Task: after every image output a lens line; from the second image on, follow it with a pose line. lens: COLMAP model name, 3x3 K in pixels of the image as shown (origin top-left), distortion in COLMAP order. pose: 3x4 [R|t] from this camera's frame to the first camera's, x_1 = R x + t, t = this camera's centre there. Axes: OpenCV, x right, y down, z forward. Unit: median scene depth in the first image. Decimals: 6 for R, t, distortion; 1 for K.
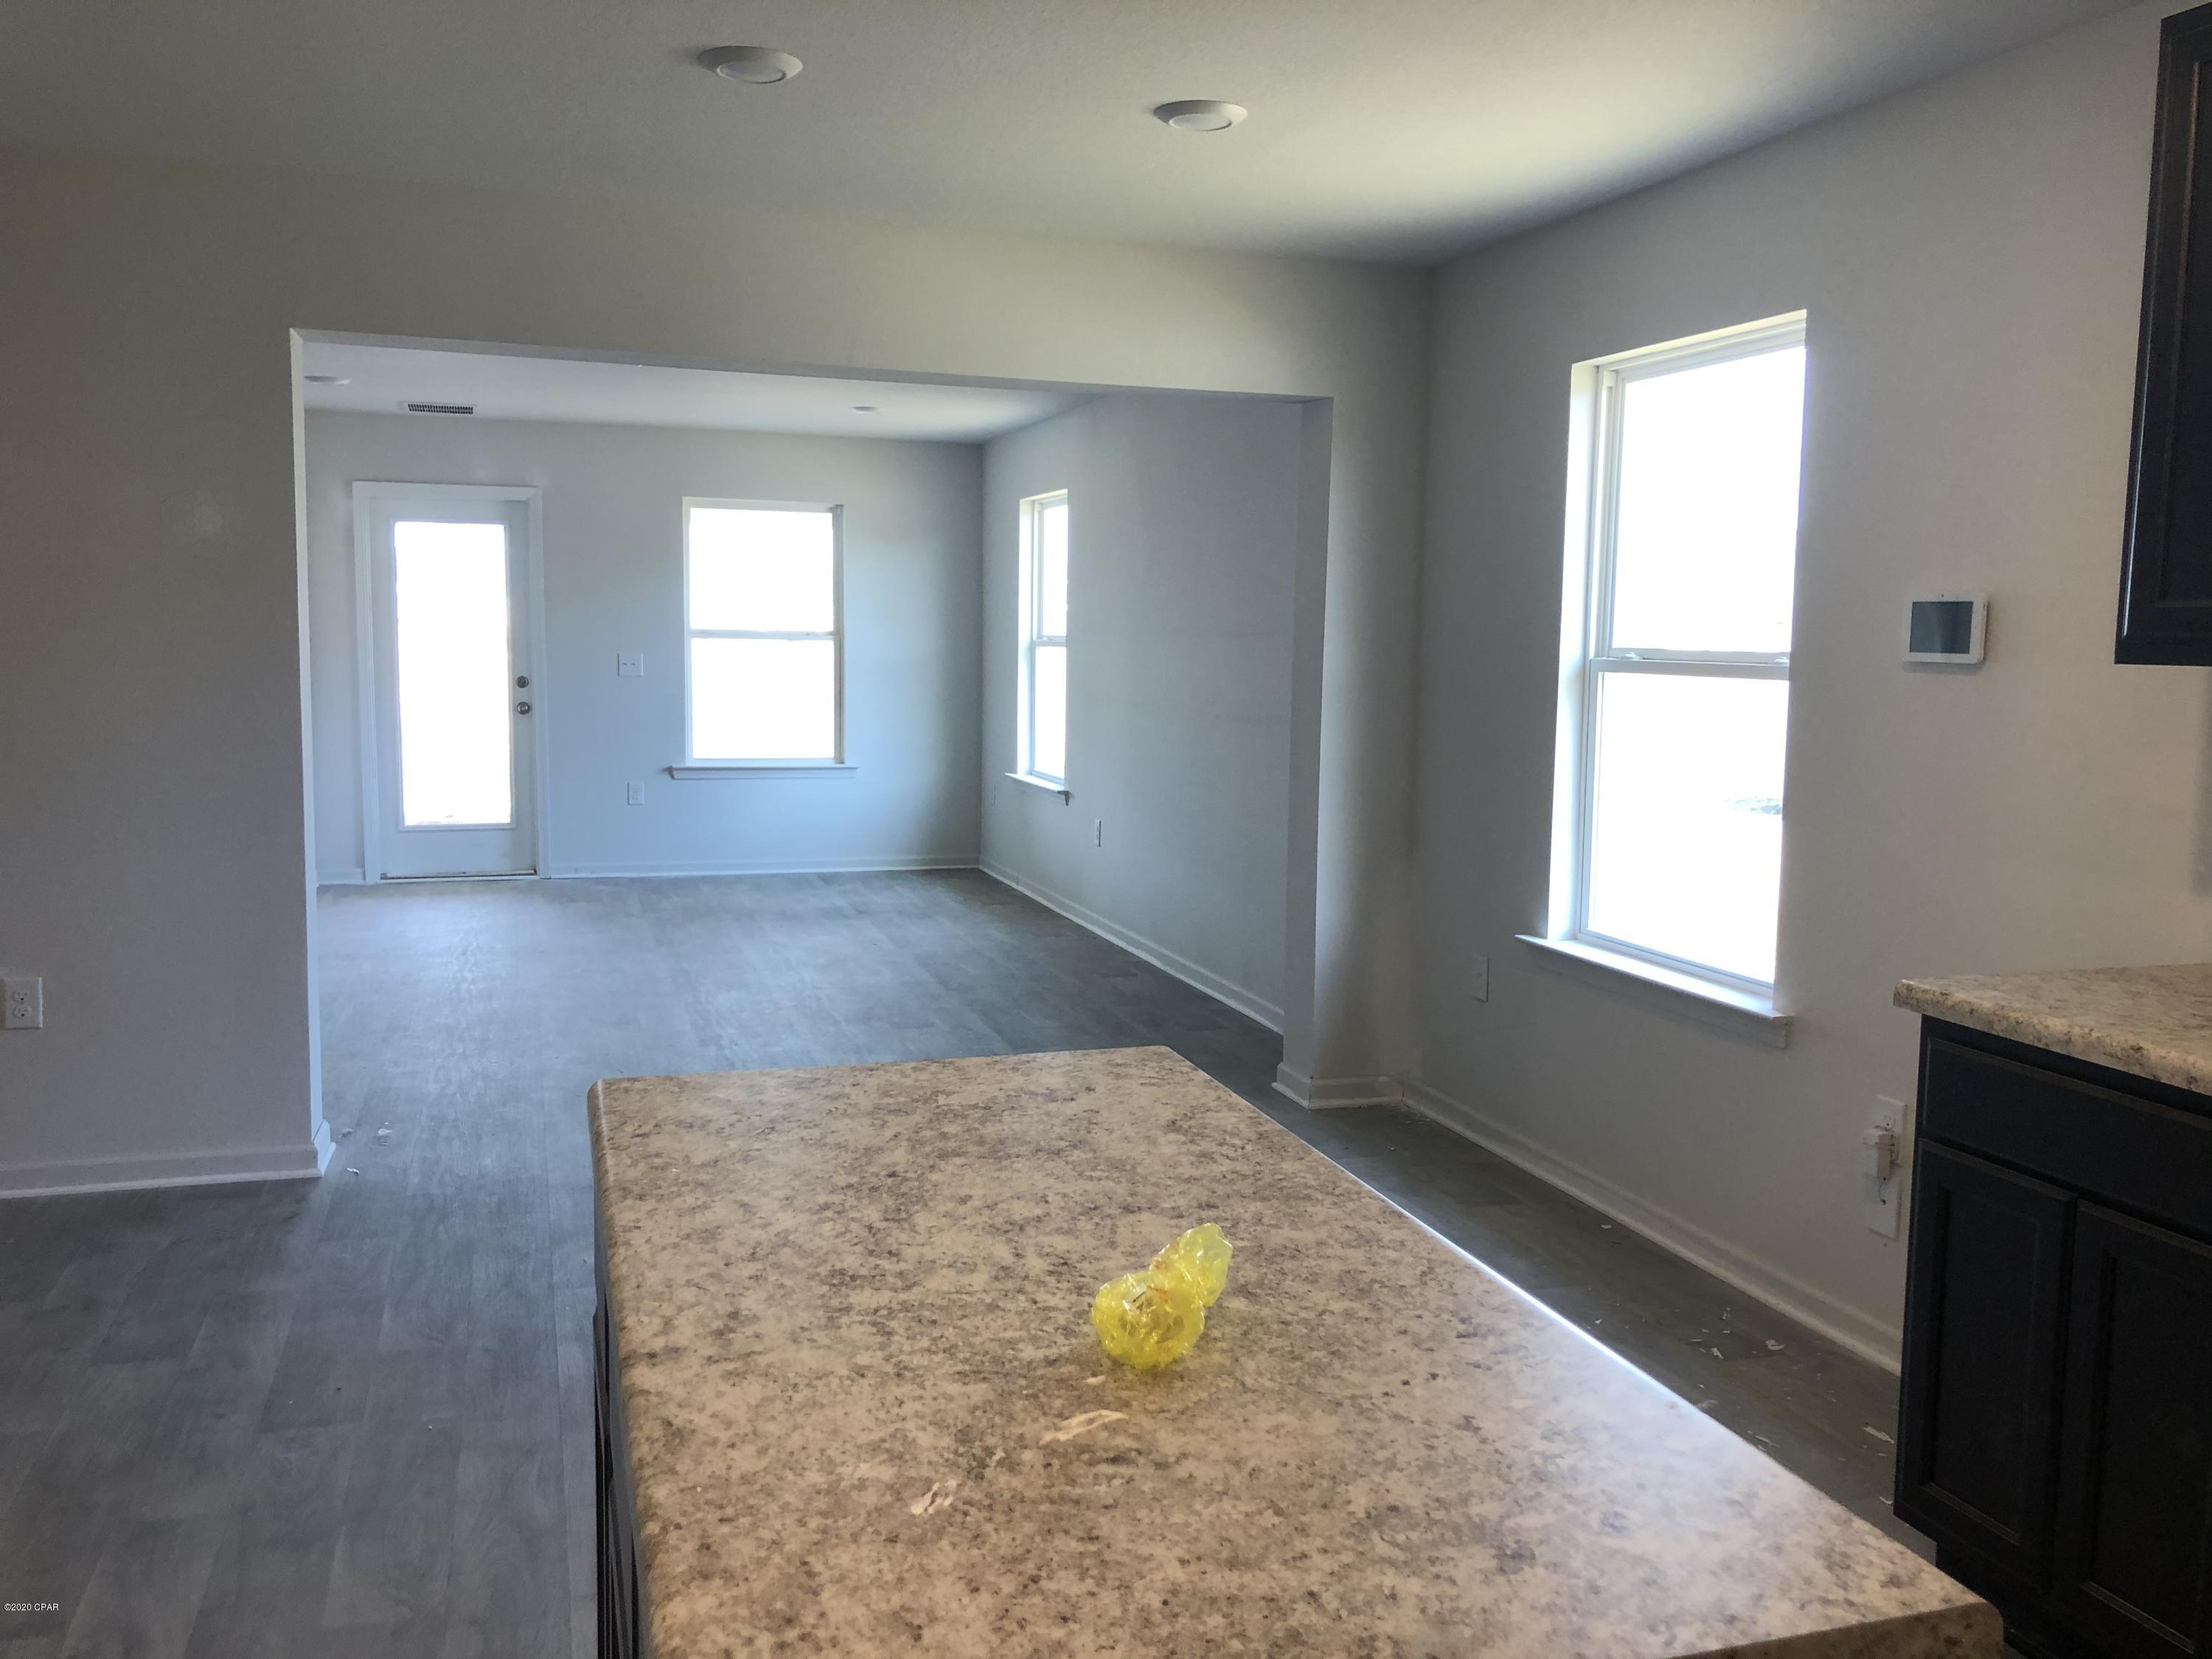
lens RADIAL K [[1831.6, 0, 1106.0], [0, 1831.6, 829.5], [0, 0, 1]] dist [0.110913, -0.402793]
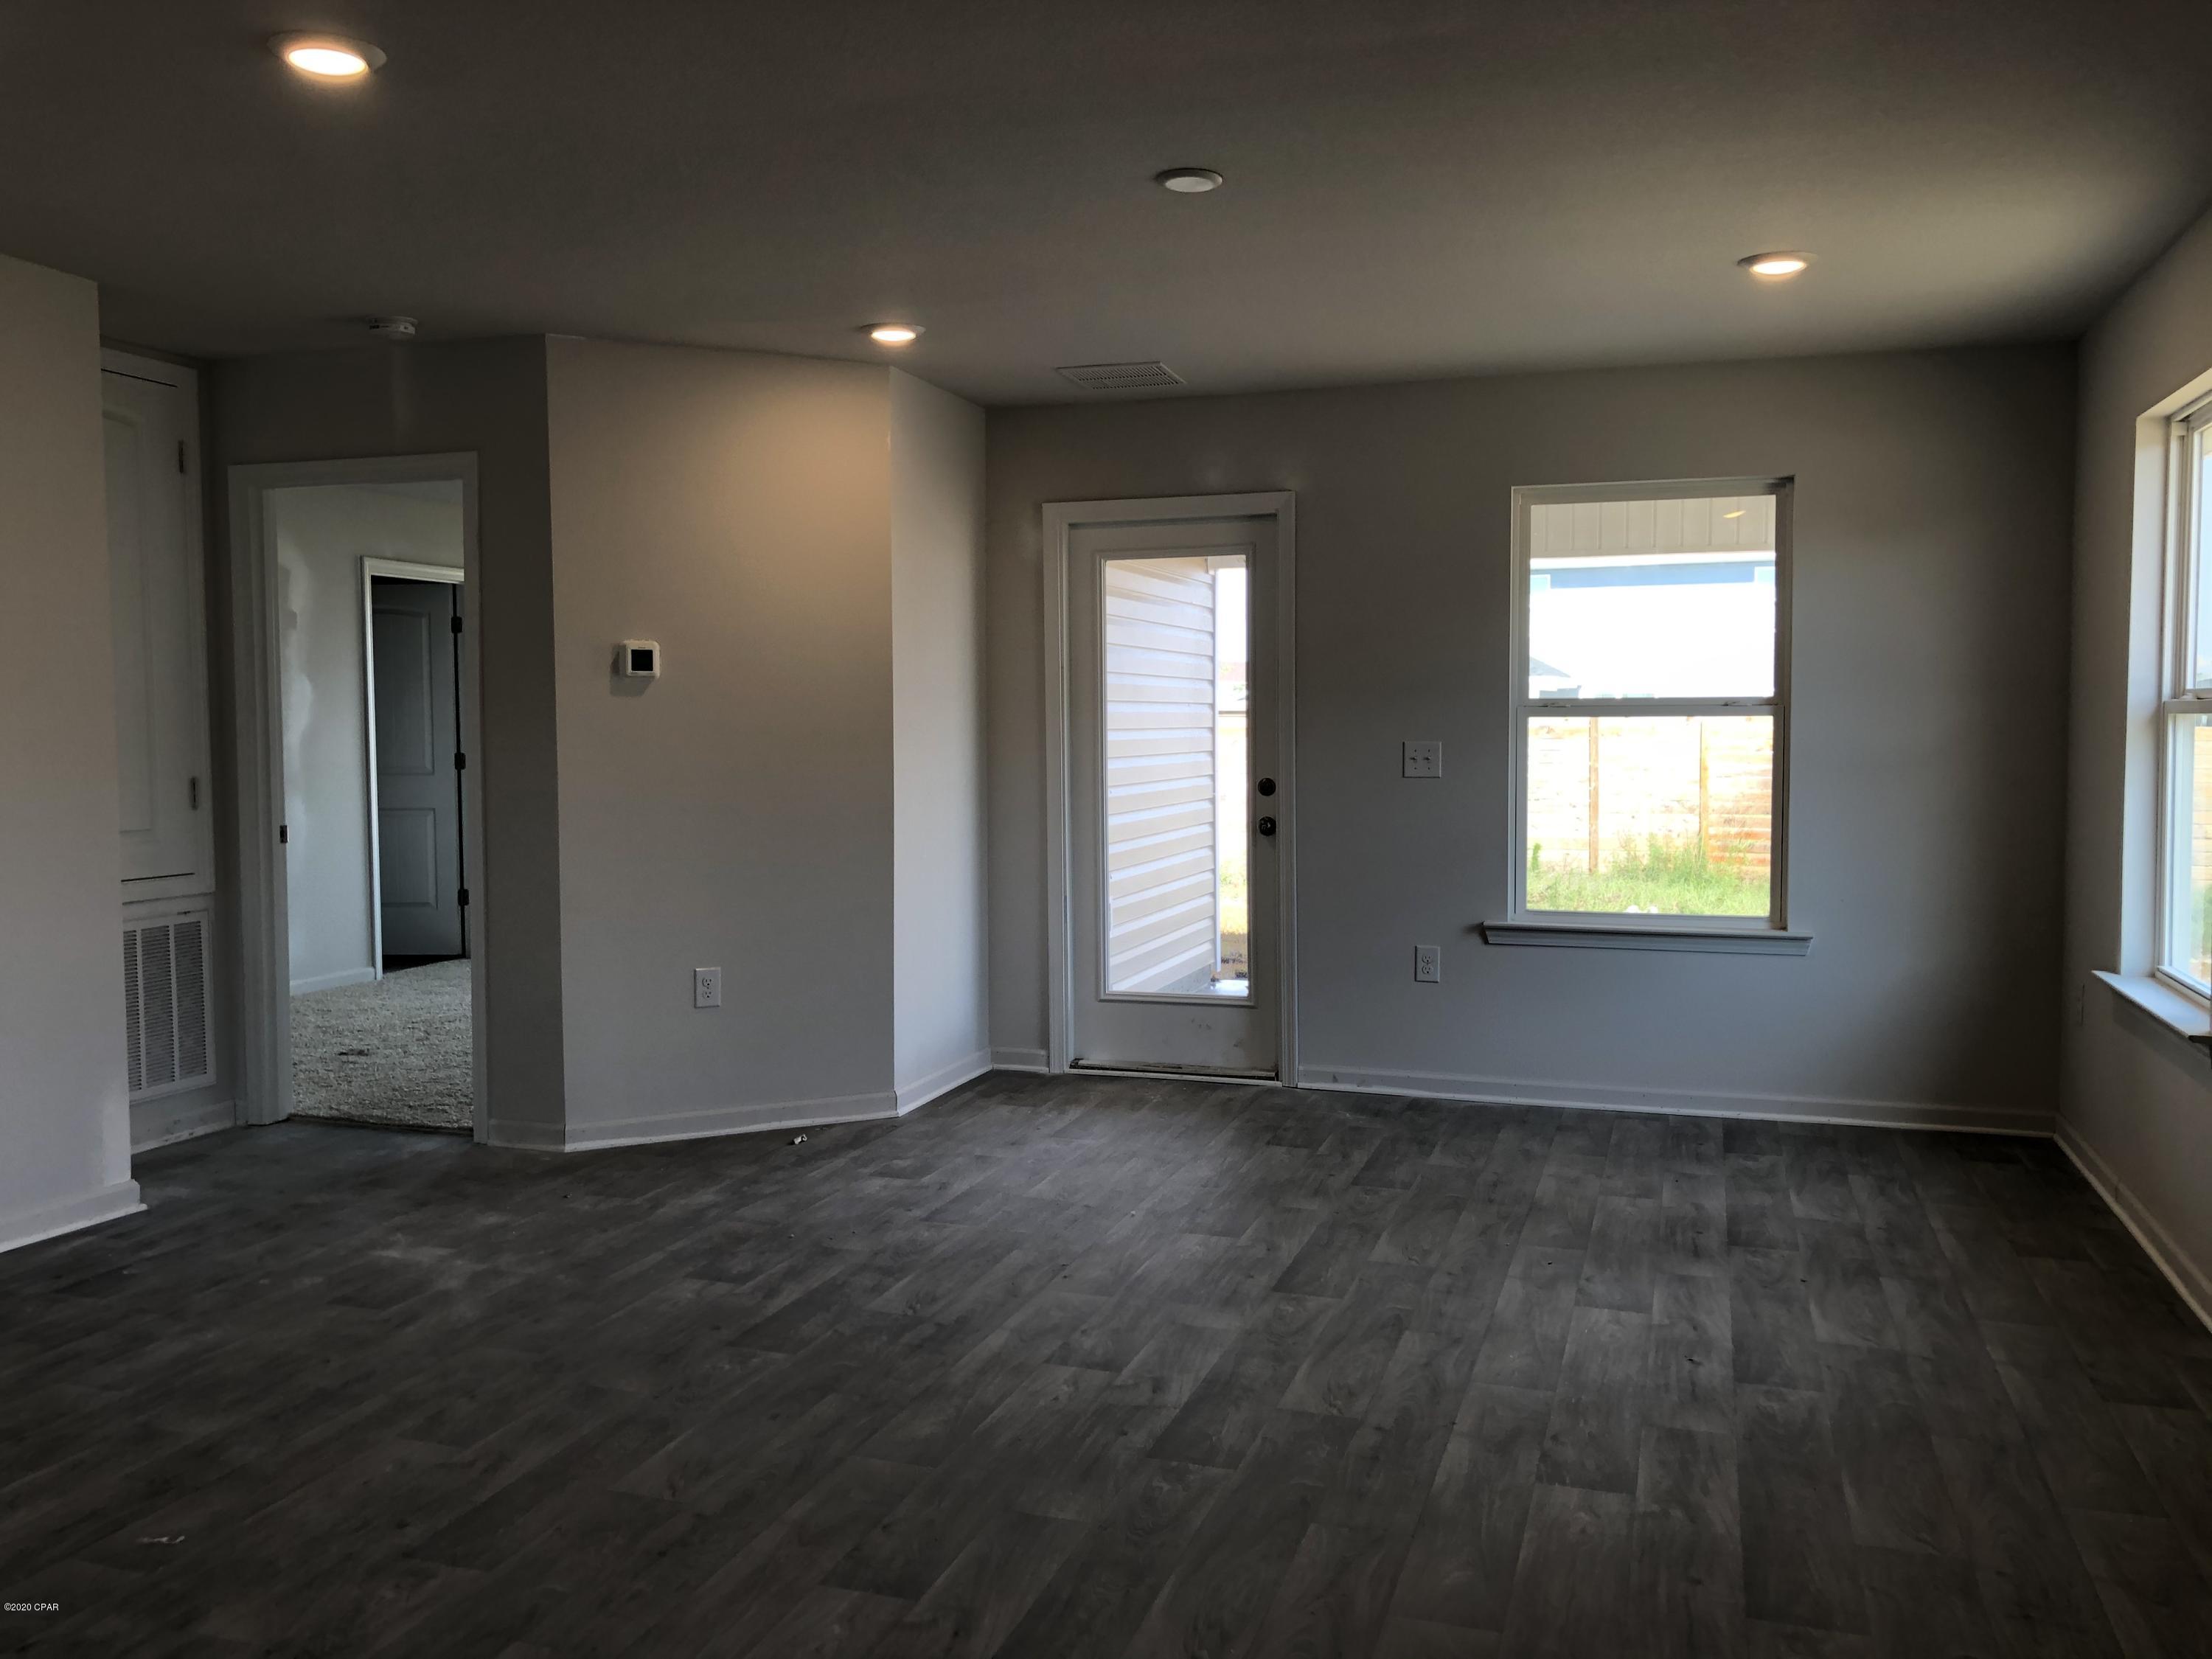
lens RADIAL K [[1785.1, 0, 1064.8], [0, 1785.1, 825.7], [0, 0, 1]] dist [-0.009771, -0.008669]
pose [[0.799716, 0.015229, -0.600185, 0.009995], [-0.051068, 0.997781, -0.042728, -0.034769], [0.598203, 0.064821, 0.798719, 0.442858]]
